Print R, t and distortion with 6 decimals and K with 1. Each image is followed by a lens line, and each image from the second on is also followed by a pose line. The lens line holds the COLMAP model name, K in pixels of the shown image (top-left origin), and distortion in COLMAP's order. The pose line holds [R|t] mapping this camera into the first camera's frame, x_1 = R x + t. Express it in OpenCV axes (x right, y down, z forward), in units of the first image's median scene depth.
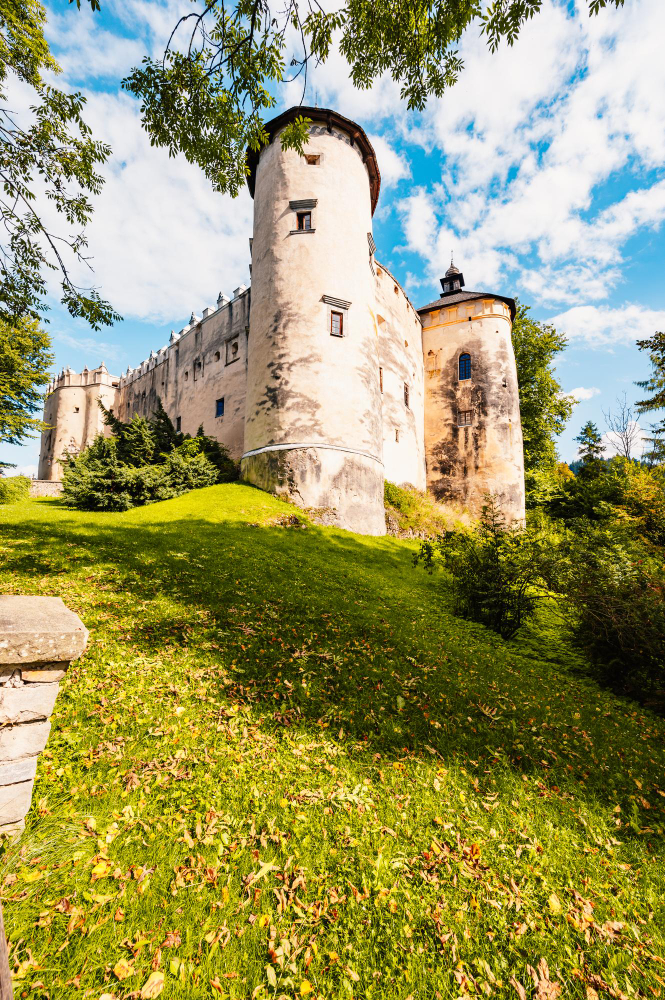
lens RADIAL K [[402.4, 0, 331.1], [0, 402.4, 503.1], [0, 0, 1]] dist [-0.002007, 0.000092]
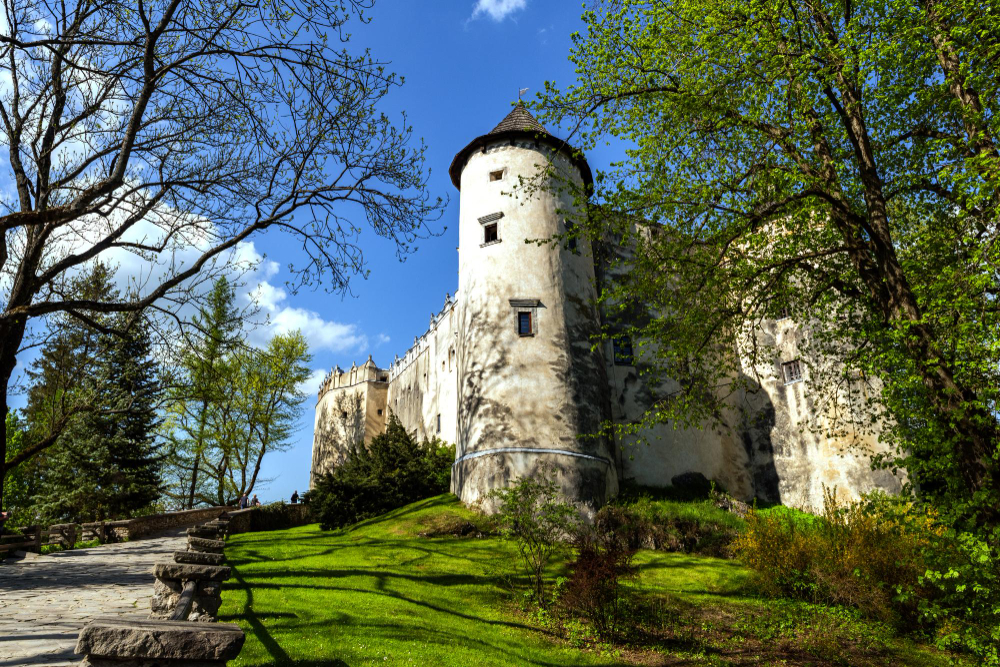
lens RADIAL K [[693.6, 0, 498.5], [0, 693.6, 337.1], [0, 0, 1]] dist [0.010936, 0.002916]
pose [[0.917959, -0.157853, -0.363914, 0.571527], [0.062568, 0.963545, -0.260126, 0.028978], [0.391709, 0.216016, 0.894372, -0.553421]]
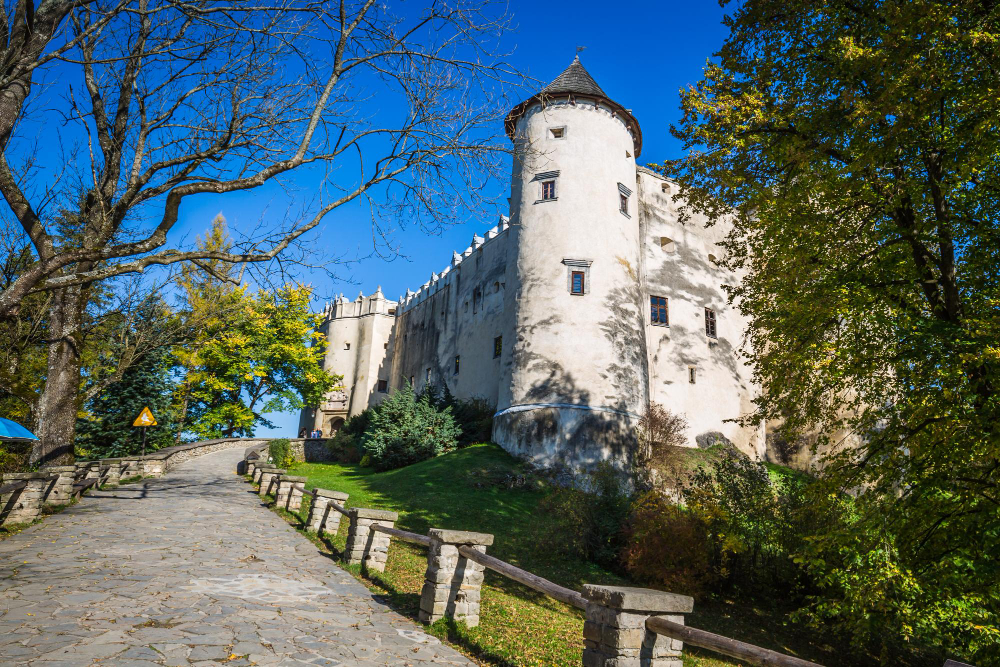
lens RADIAL K [[728.9, 0, 573.7], [0, 728.9, 279.5], [0, 0, 1]] dist [0.003435, 0.001060]
pose [[0.966090, -0.077526, -0.246293, 0.463034], [0.017134, 0.971007, -0.238435, -0.009908], [0.257637, 0.226129, 0.939409, -0.755521]]
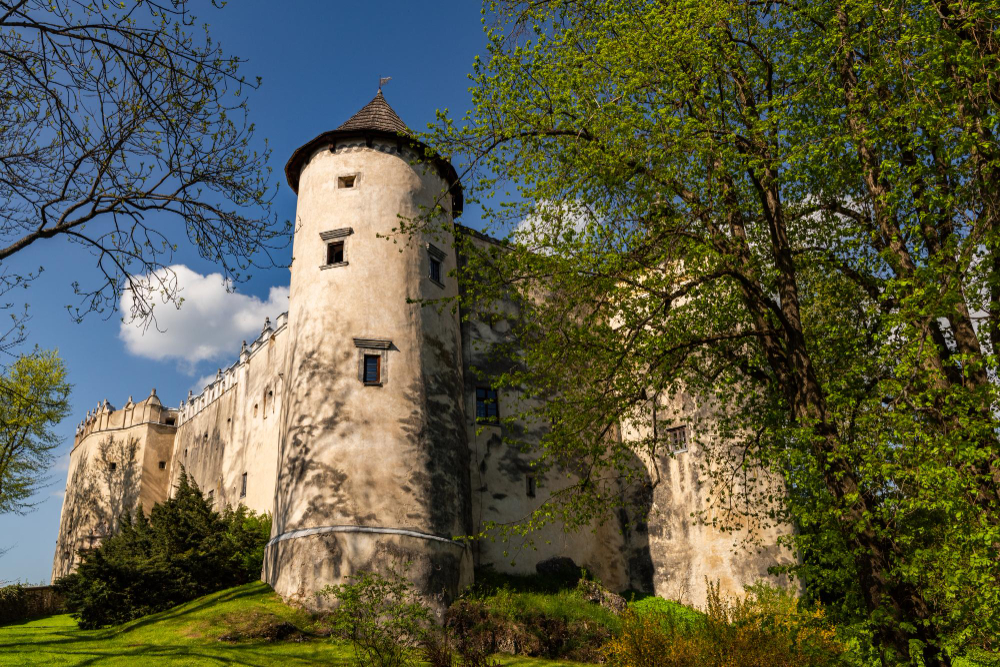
lens RADIAL K [[869.6, 0, 502.8], [0, 869.6, 336.6], [0, 0, 1]] dist [-0.004693, -0.018840]
pose [[0.980835, -0.108773, -0.161650, 0.553967], [0.058739, 0.956137, -0.286969, 0.002902], [0.185774, 0.271974, 0.944202, -0.600686]]
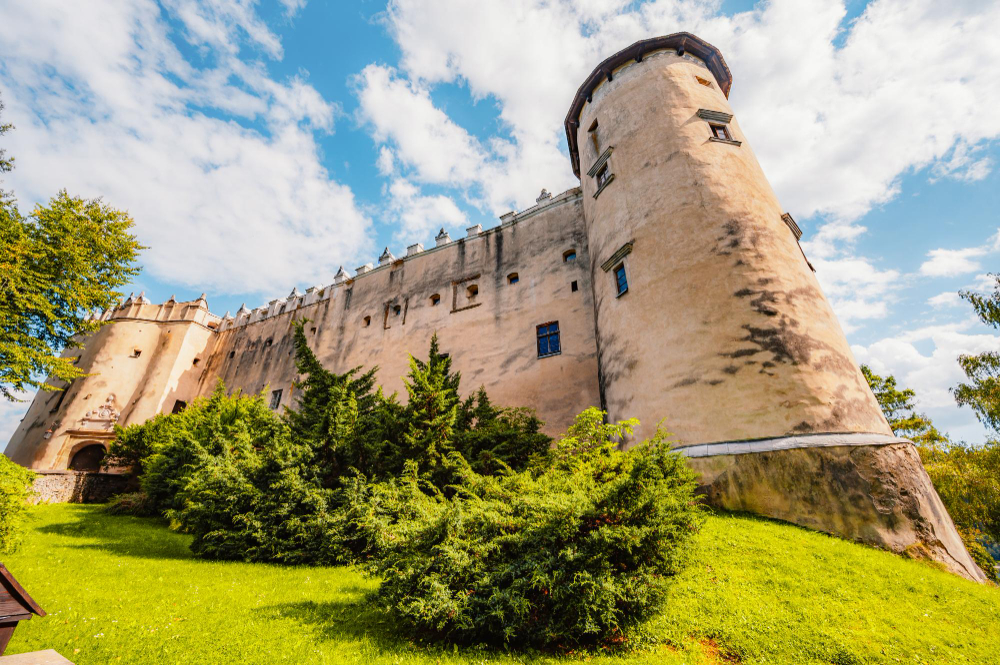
lens RADIAL K [[402.4, 0, 501.9], [0, 402.4, 328.7], [0, 0, 1]] dist [-0.002007, 0.000092]
pose [[0.955061, 0.125995, 0.268296, -0.630080], [-0.013185, 0.922322, -0.386197, -0.064399], [-0.296115, 0.365304, 0.882536, 0.600082]]
